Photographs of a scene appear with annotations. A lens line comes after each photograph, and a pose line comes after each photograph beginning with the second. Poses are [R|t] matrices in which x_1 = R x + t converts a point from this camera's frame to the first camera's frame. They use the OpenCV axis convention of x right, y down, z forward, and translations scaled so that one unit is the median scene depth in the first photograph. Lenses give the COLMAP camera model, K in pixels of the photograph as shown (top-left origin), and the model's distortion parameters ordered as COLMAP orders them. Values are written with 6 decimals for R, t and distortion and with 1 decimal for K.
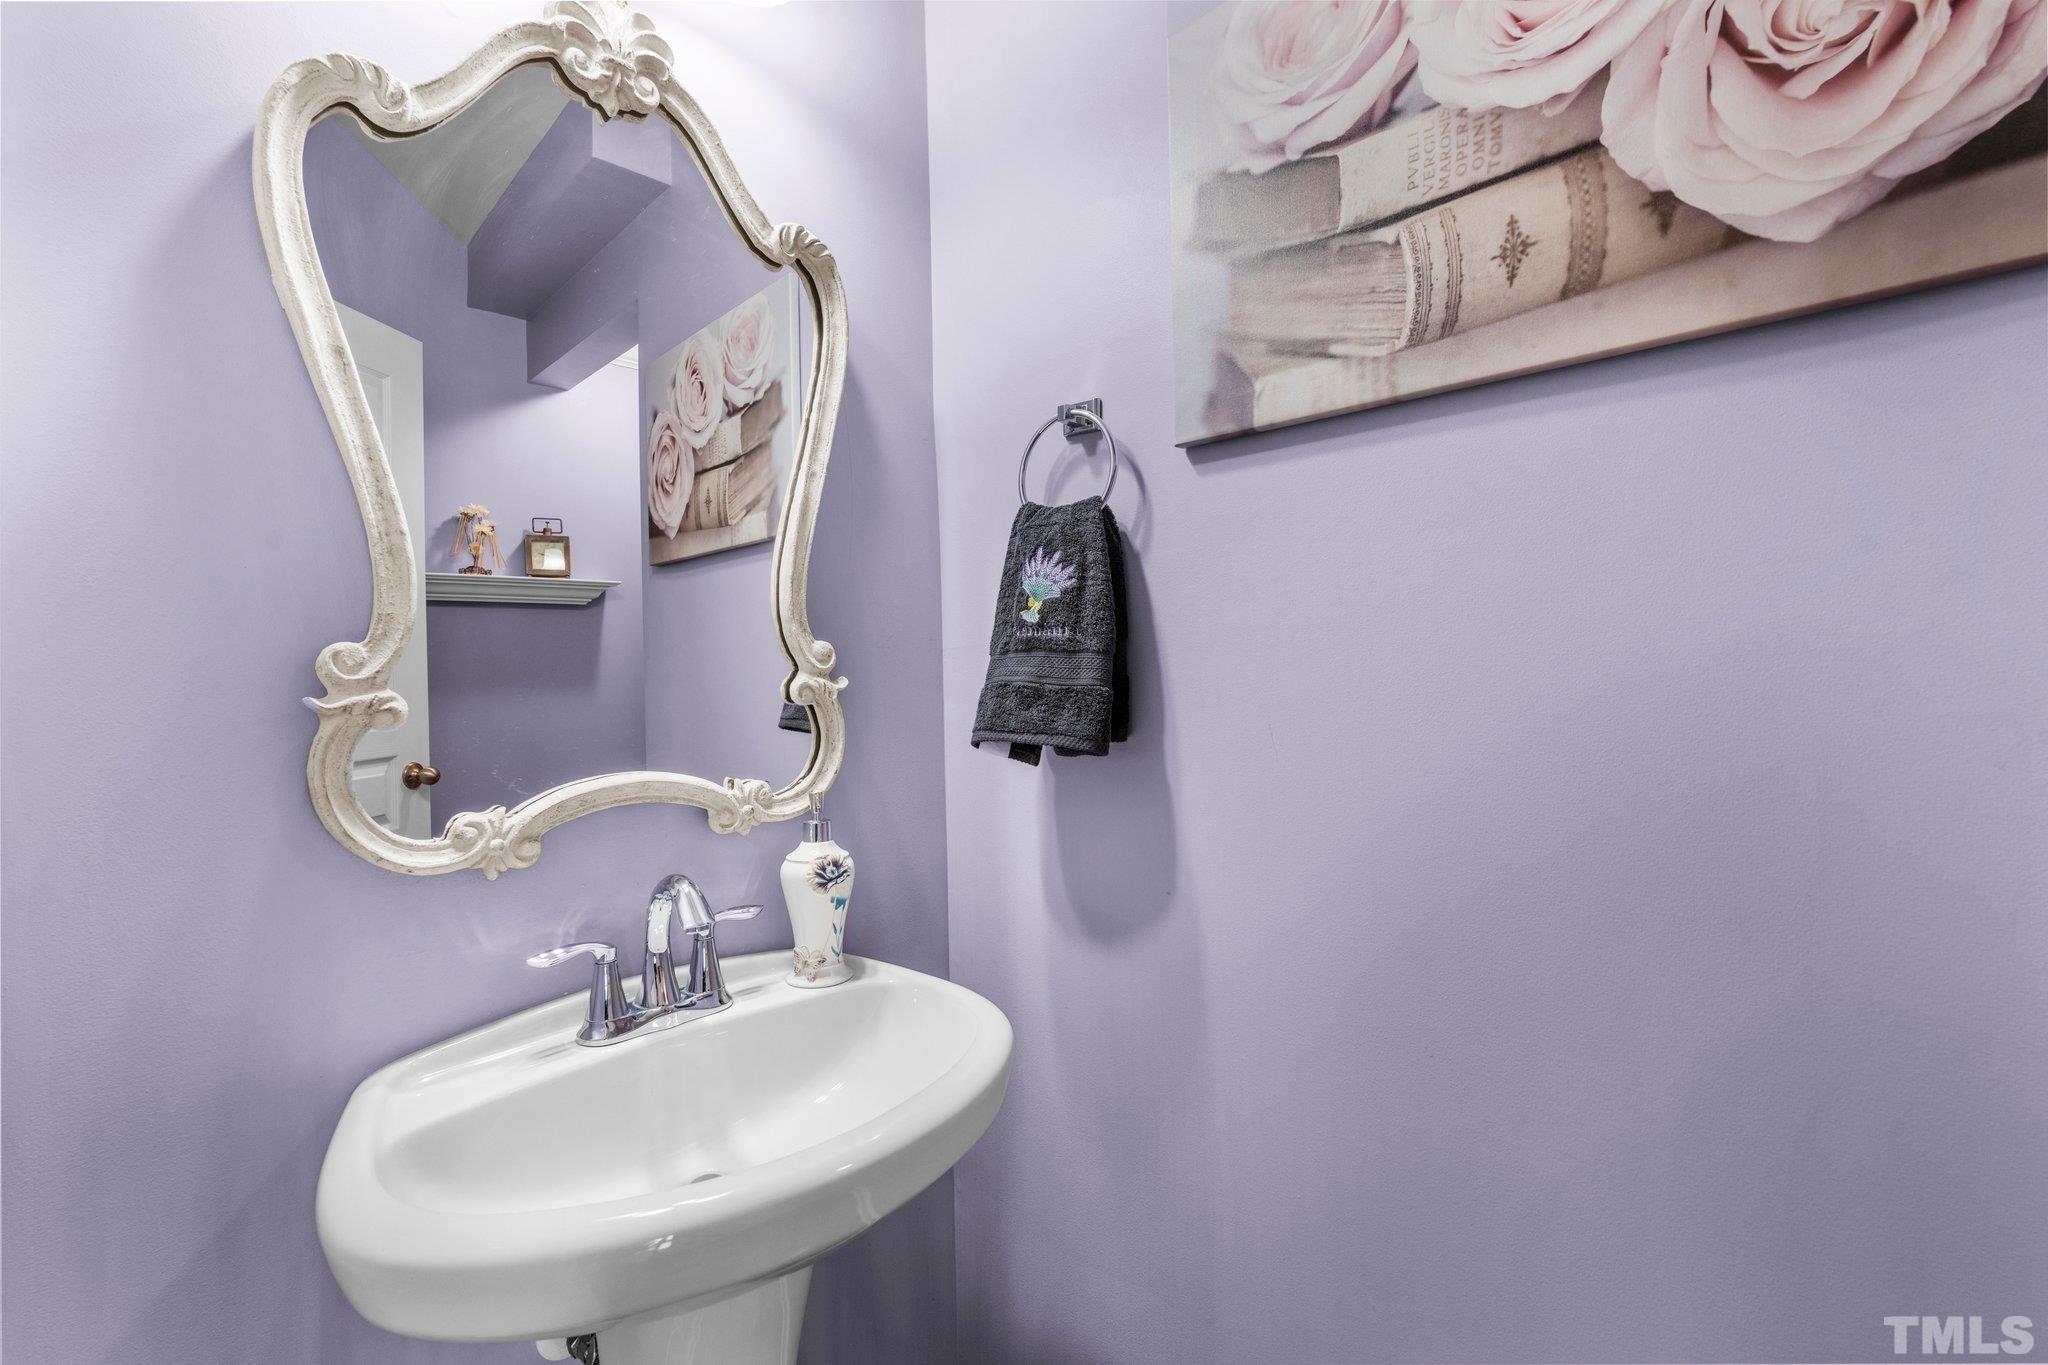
lens RADIAL K [[876.5, 0, 1023.1], [0, 876.5, 681.1], [0, 0, 1]] dist [-0.003123, 0.000219]
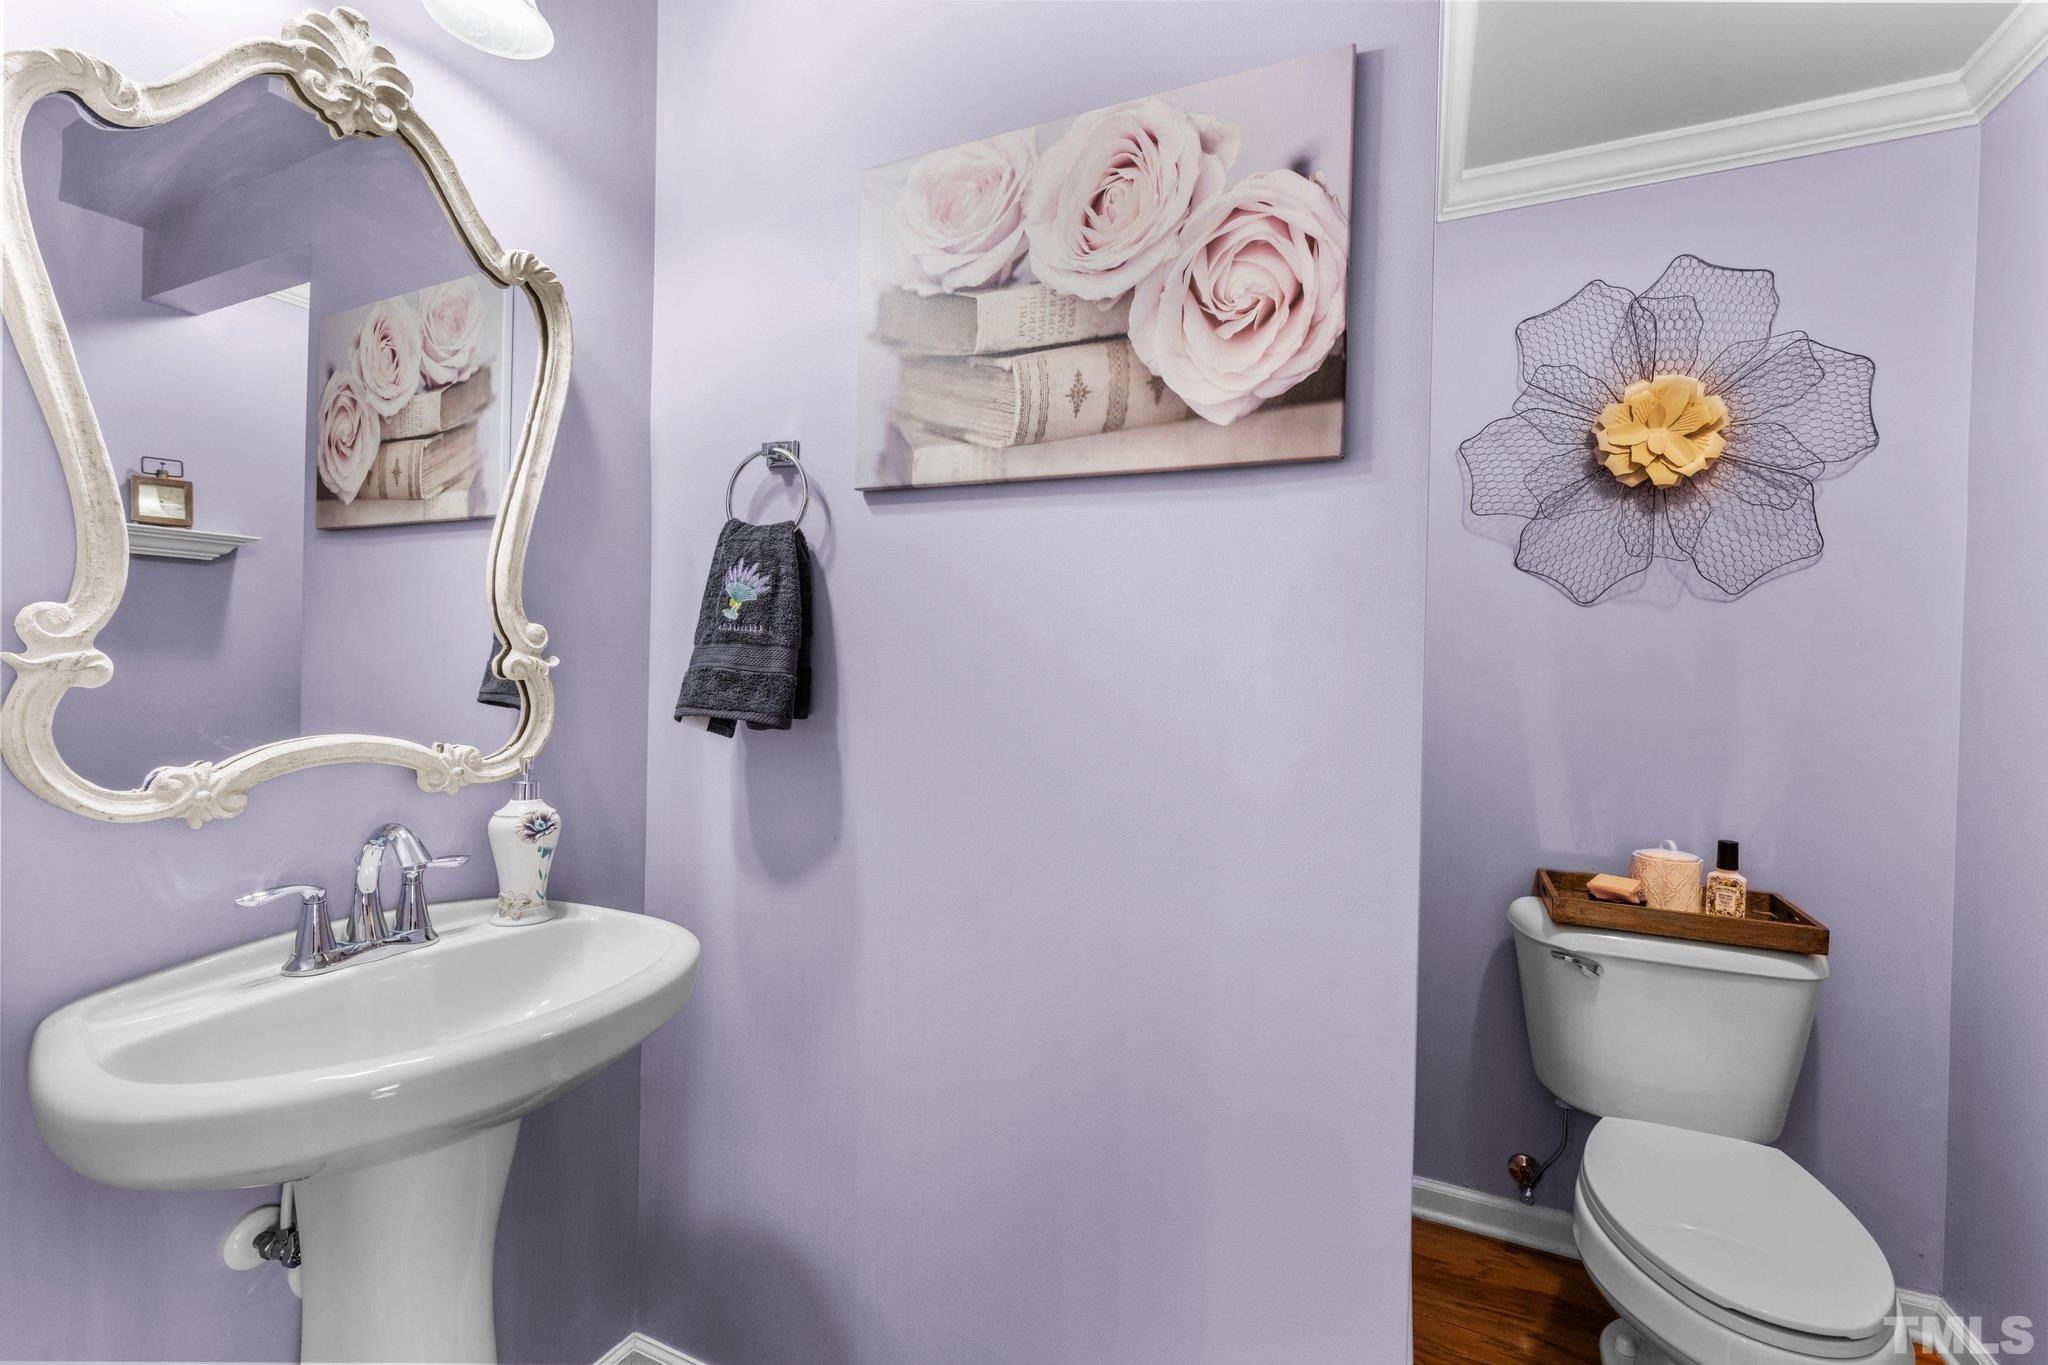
lens RADIAL K [[876.5, 0, 1020.3], [0, 876.5, 676.7], [0, 0, 1]] dist [-0.003123, 0.000219]
pose [[0.948384, 0.040577, 0.314516, 0.011692], [-0.041126, 0.999142, -0.004892, 0.002534], [-0.314445, -0.008295, 0.949239, -0.313168]]
